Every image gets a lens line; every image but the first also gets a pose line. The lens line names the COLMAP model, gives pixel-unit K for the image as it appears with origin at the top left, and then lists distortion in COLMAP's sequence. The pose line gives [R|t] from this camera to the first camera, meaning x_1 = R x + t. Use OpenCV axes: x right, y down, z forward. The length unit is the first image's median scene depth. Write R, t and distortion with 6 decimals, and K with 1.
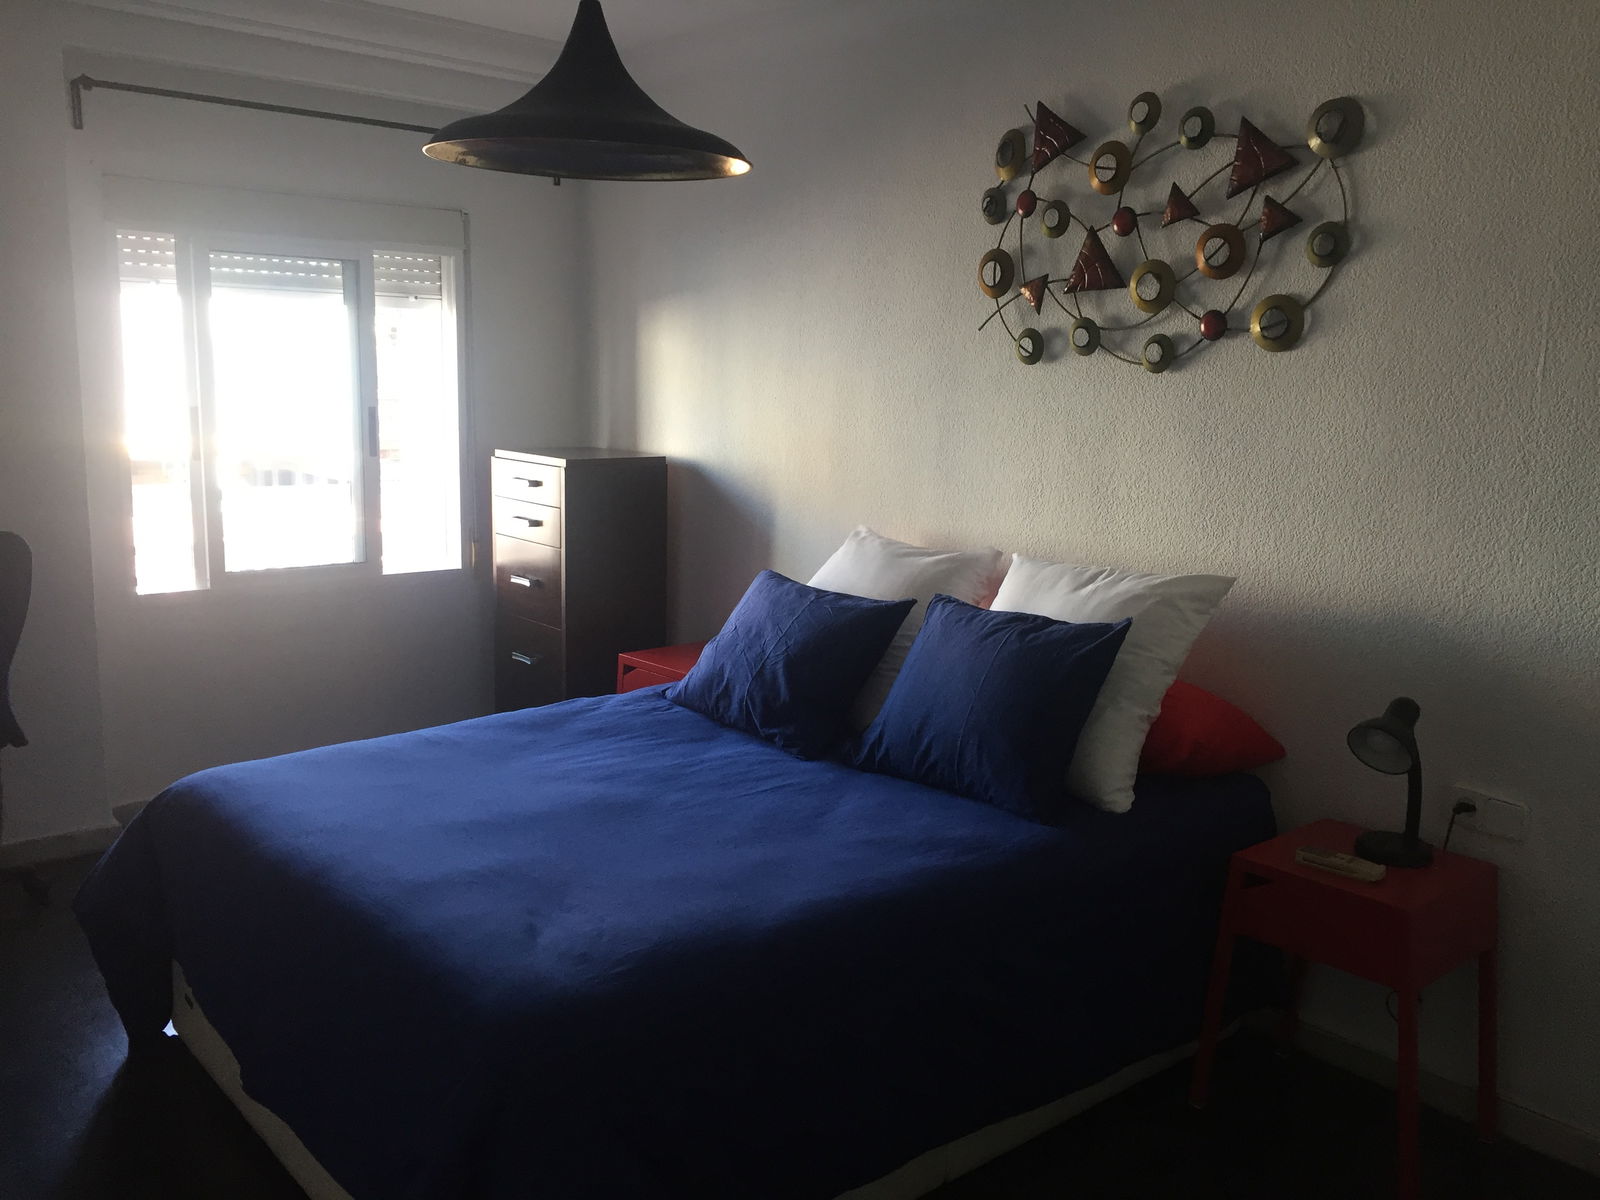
lens RADIAL K [[1361.9, 0, 799.2], [0, 1361.9, 598.2], [0, 0, 1]] dist [0.007085, 0.006718]
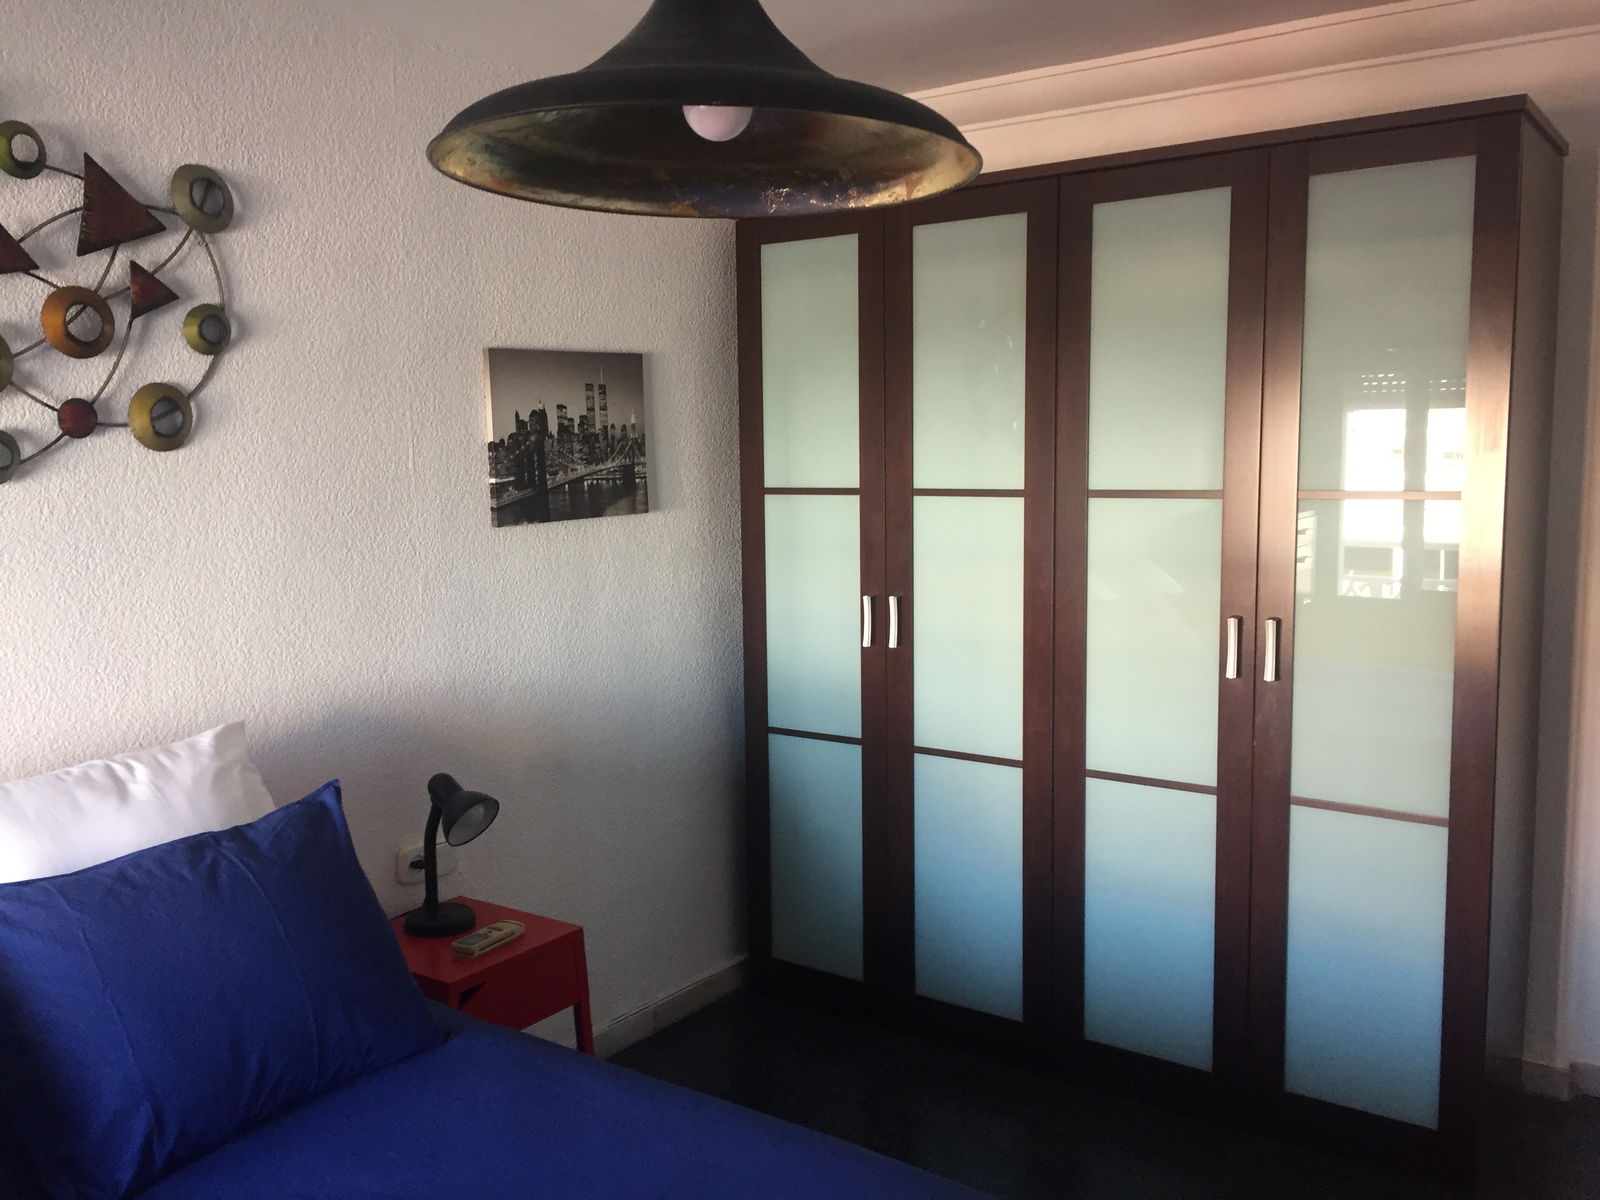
lens RADIAL K [[1361.9, 0, 799.8], [0, 1361.9, 601.1], [0, 0, 1]] dist [0.007085, 0.006718]
pose [[-0.238198, -0.128424, 0.962688, -0.556719], [0.175004, 0.969319, 0.172610, -0.170754], [-0.955319, 0.209590, -0.208416, 0.837392]]
